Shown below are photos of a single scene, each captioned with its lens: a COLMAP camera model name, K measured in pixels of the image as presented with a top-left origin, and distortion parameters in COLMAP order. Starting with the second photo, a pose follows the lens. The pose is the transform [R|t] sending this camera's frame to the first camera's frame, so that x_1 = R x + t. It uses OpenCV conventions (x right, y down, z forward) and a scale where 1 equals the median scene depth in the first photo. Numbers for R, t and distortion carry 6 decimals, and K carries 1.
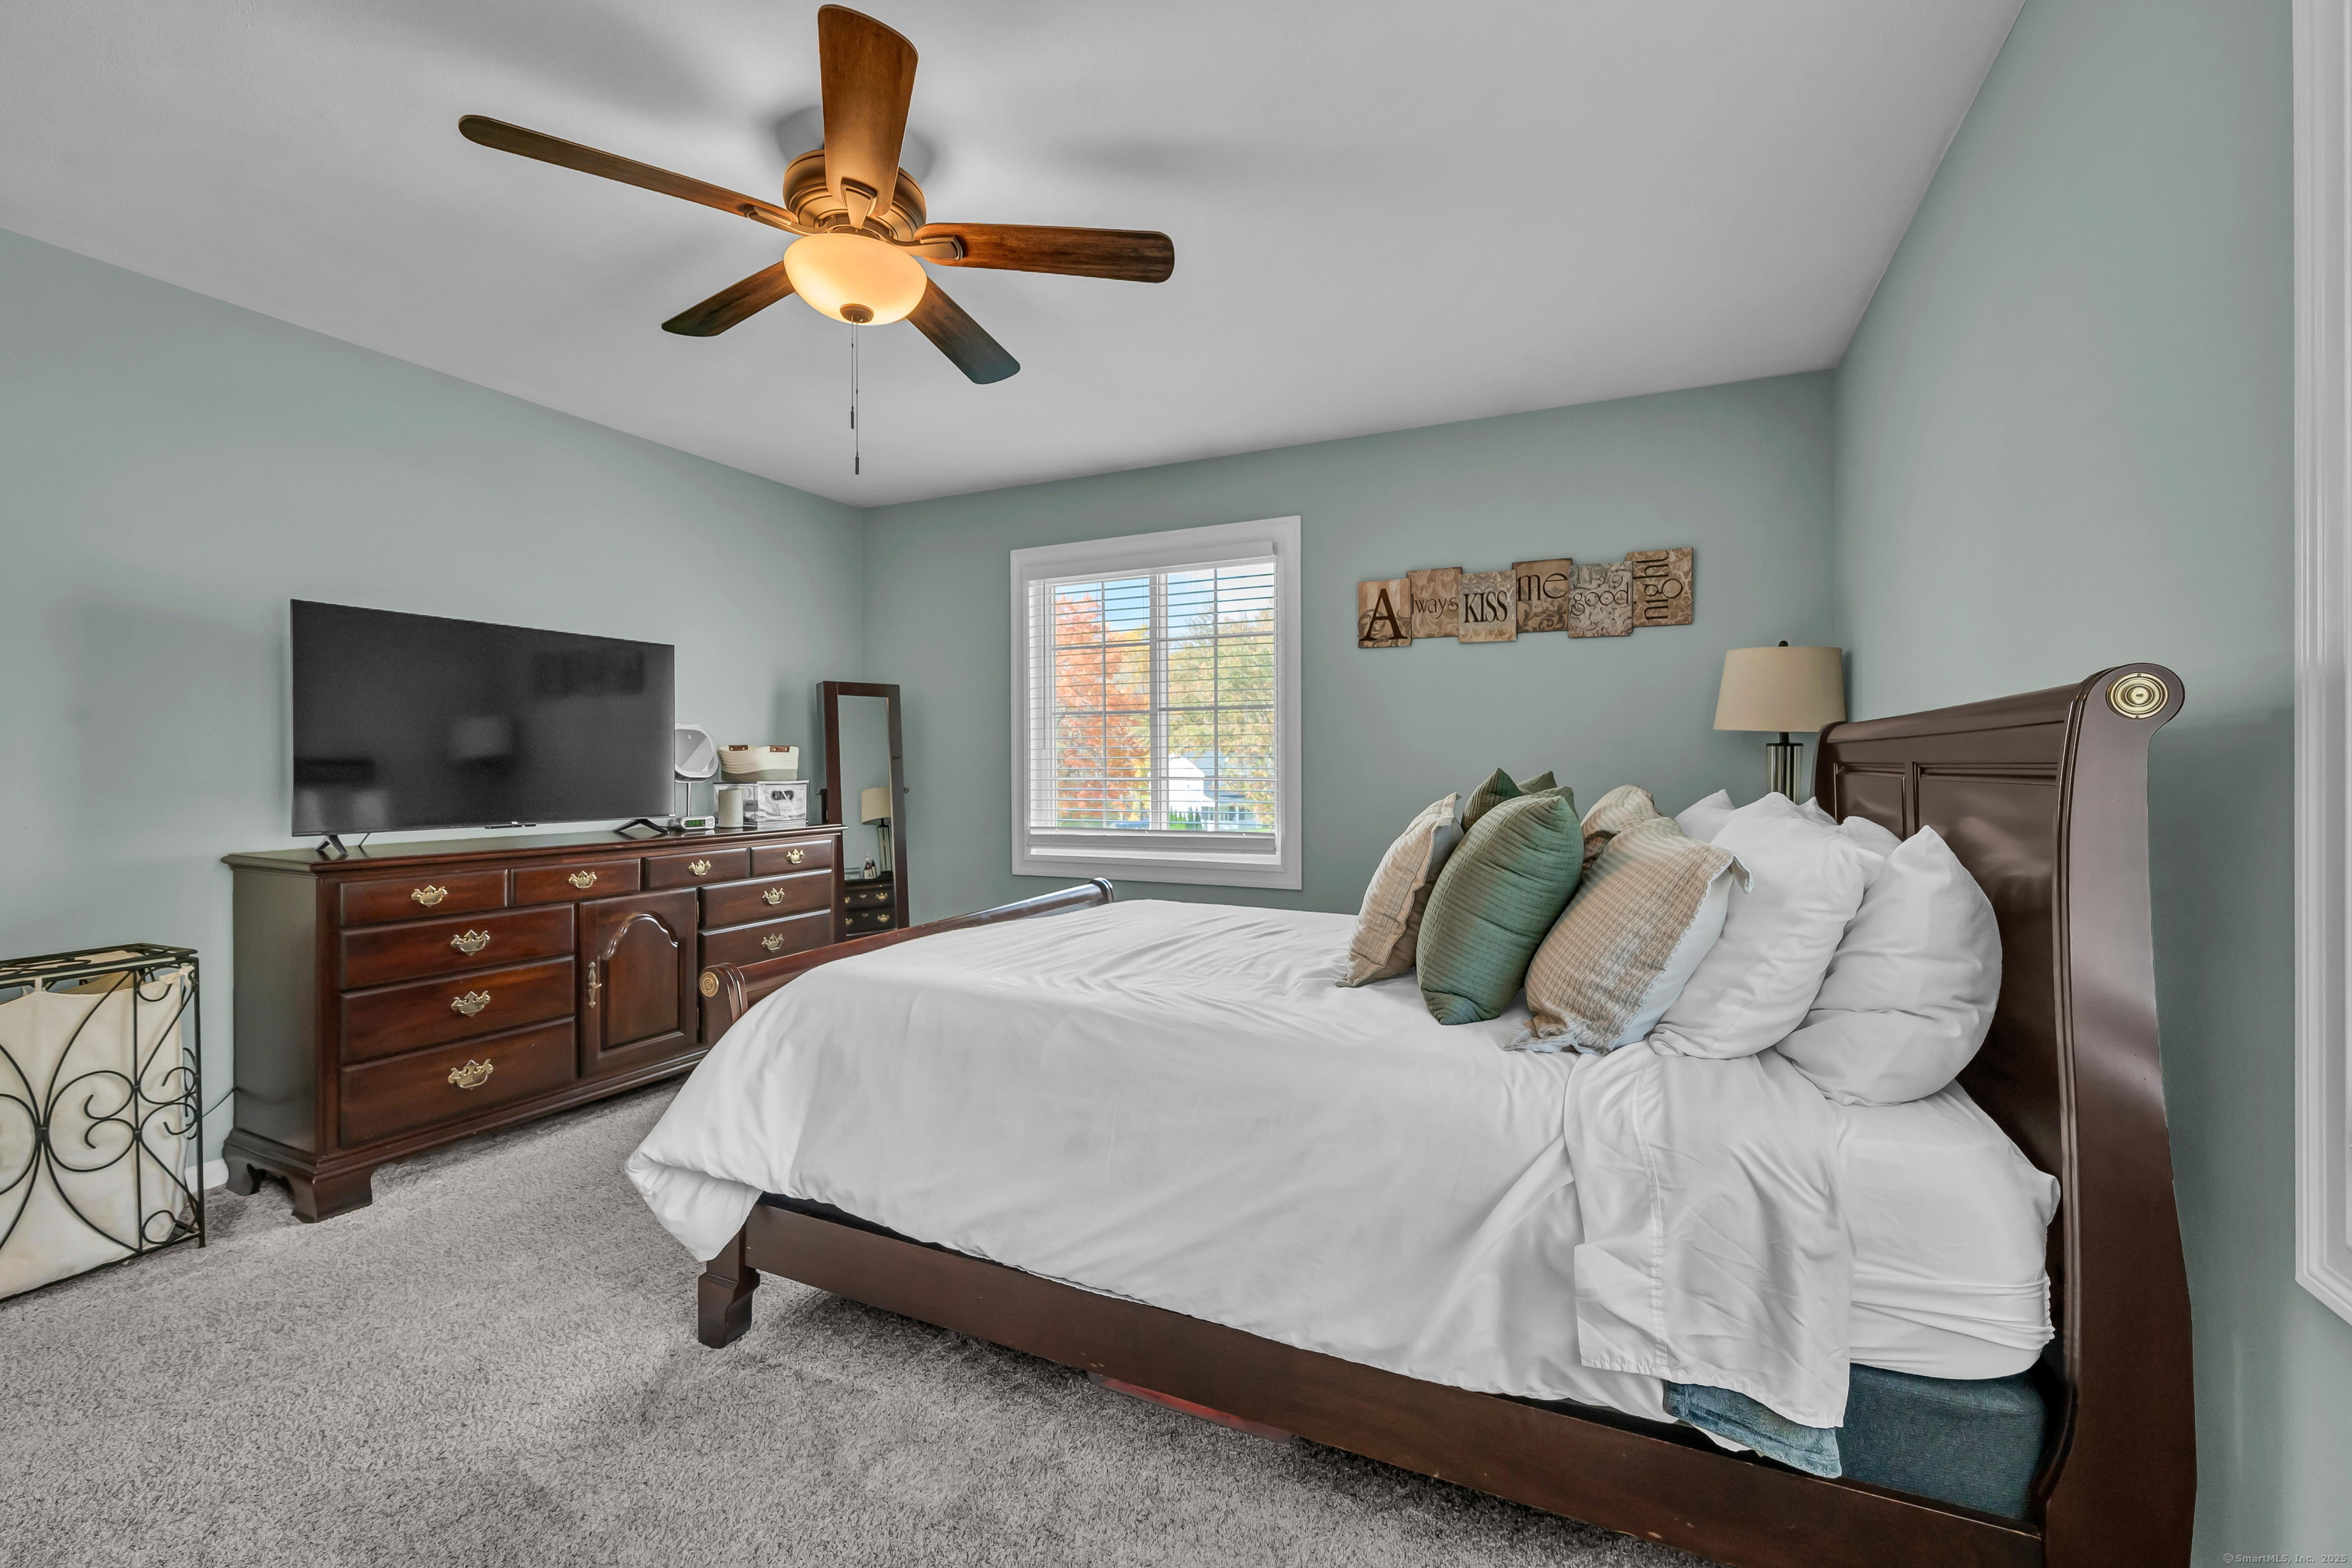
lens RADIAL K [[953.0, 0, 1166.6], [0, 953.0, 773.2], [0, 0, 1]] dist [0.000586, 0.000160]
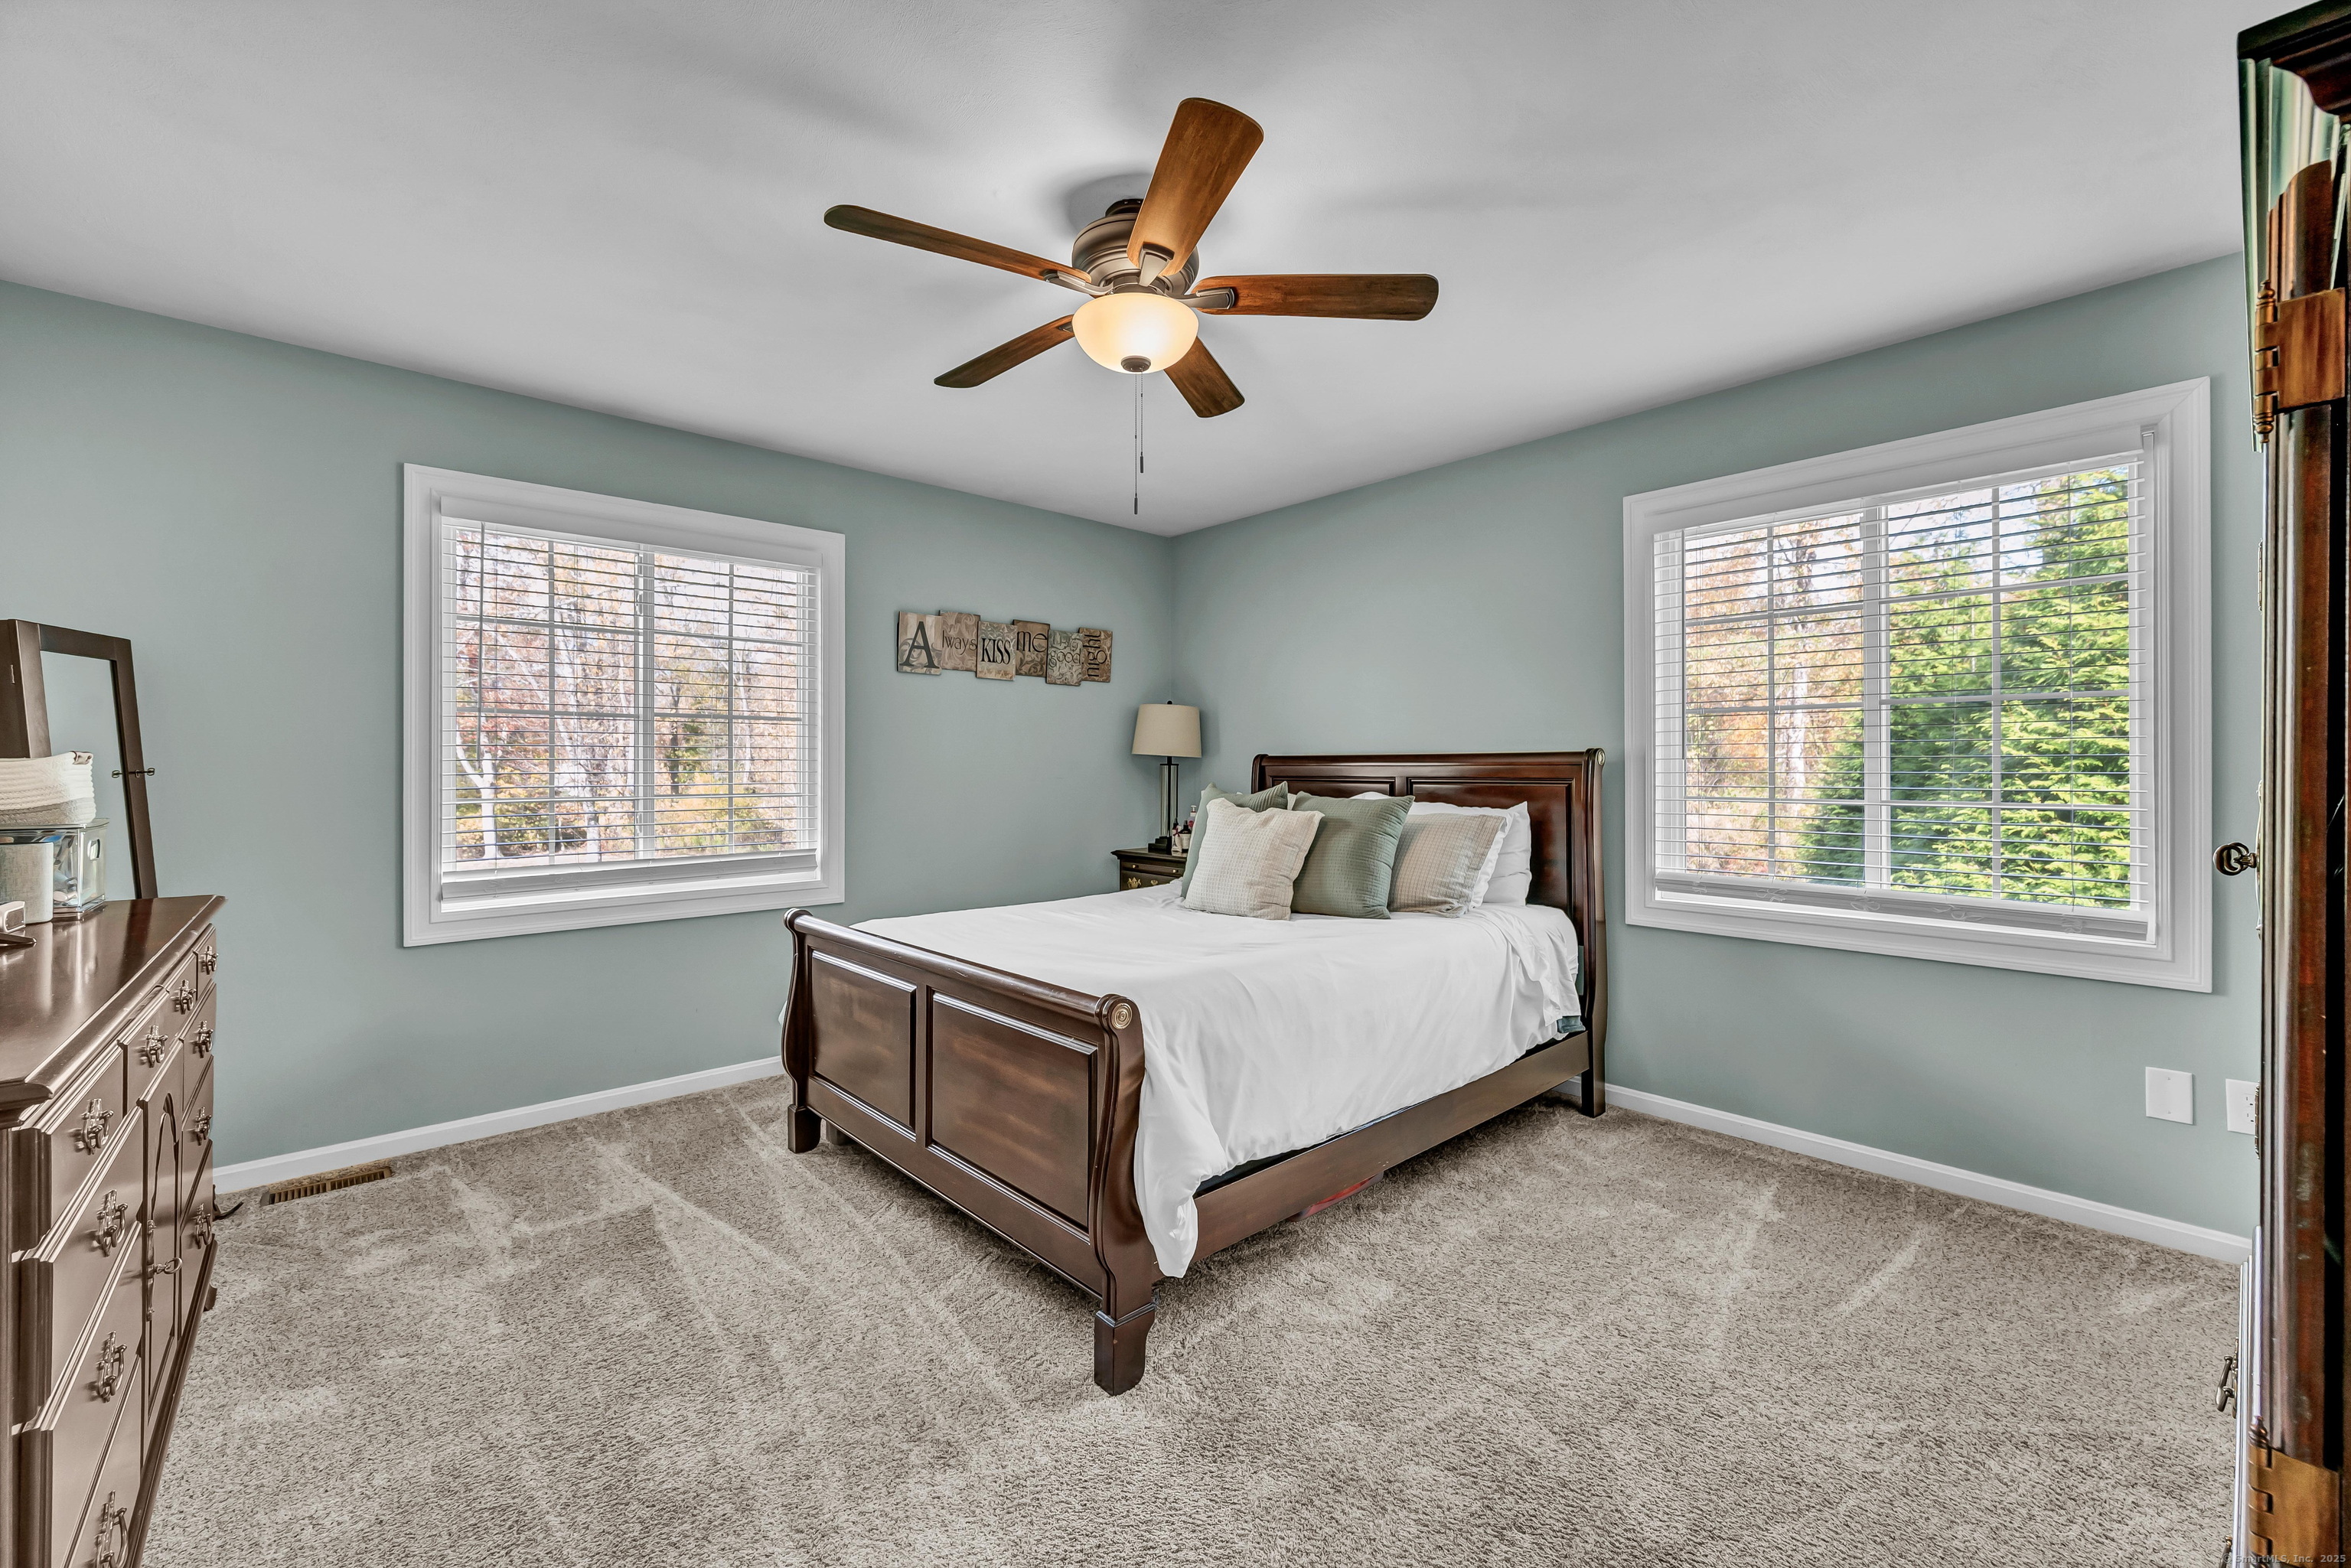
lens RADIAL K [[952.6, 0, 1166.1], [0, 952.6, 773.2], [0, 0, 1]] dist [0.000586, 0.000160]
pose [[0.384614, -0.004340, 0.923067, -0.737193], [0.011462, 0.999934, -0.000074, -0.012279], [-0.923006, 0.010608, 0.384638, 0.321653]]
